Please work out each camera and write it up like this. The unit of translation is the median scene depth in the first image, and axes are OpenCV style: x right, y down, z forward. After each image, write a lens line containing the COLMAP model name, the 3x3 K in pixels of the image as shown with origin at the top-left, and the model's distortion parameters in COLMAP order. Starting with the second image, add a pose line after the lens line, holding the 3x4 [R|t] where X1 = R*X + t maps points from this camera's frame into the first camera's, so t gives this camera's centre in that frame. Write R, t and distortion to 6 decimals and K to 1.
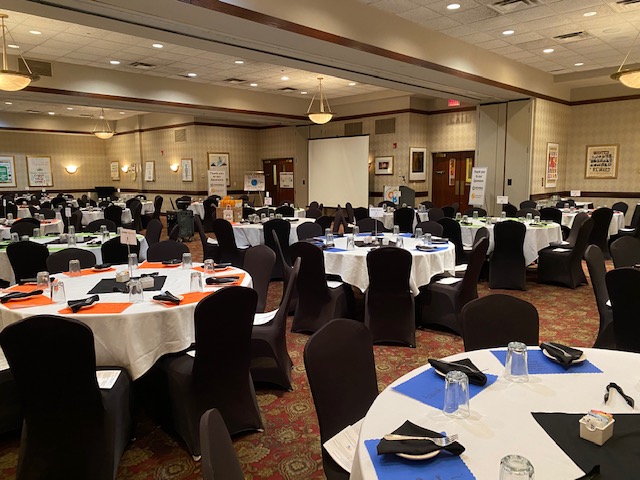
lens RADIAL K [[490.9, 0, 318.9], [0, 490.9, 244.3], [0, 0, 1]] dist [0.015004, -0.027700]
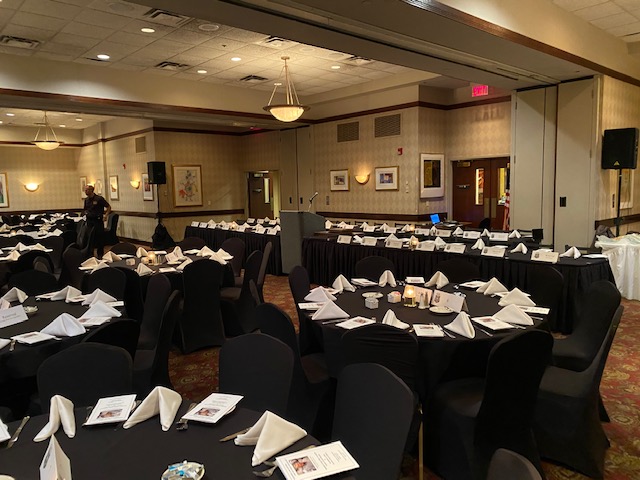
lens RADIAL K [[490.9, 0, 318.6], [0, 490.9, 242.7], [0, 0, 1]] dist [0.015004, -0.027700]
pose [[0.997610, -0.004265, -0.068964, 0.078456], [0.002483, 0.999662, -0.025898, -0.042357], [0.069051, 0.025665, 0.997283, 0.242110]]
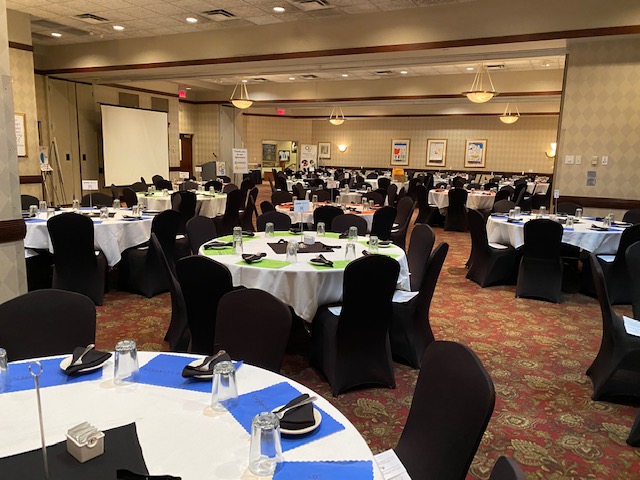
lens RADIAL K [[490.9, 0, 320.8], [0, 490.9, 240.3], [0, 0, 1]] dist [0.015004, -0.027700]
pose [[-0.294298, -0.163632, 0.941601, -0.982273], [0.103548, 0.973975, 0.201622, -0.129095], [-0.950088, 0.156837, -0.269695, 0.966676]]
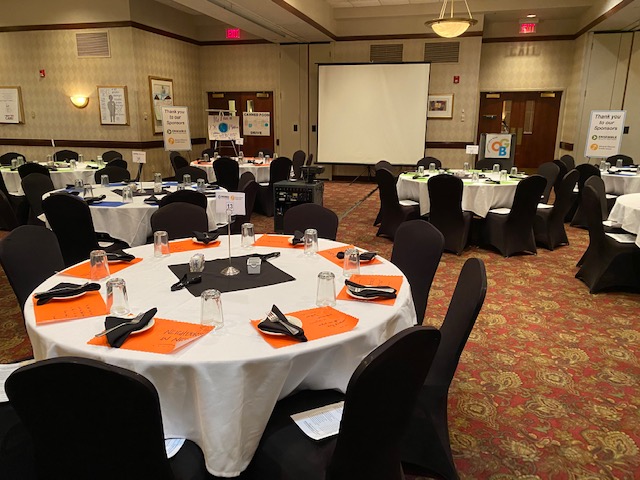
lens RADIAL K [[490.9, 0, 319.3], [0, 490.9, 237.7], [0, 0, 1]] dist [0.015004, -0.027700]
pose [[0.871611, -0.101950, 0.479480, -0.400910], [0.053755, 0.992113, 0.113233, -0.053393], [-0.487242, -0.072921, 0.870217, 0.403387]]
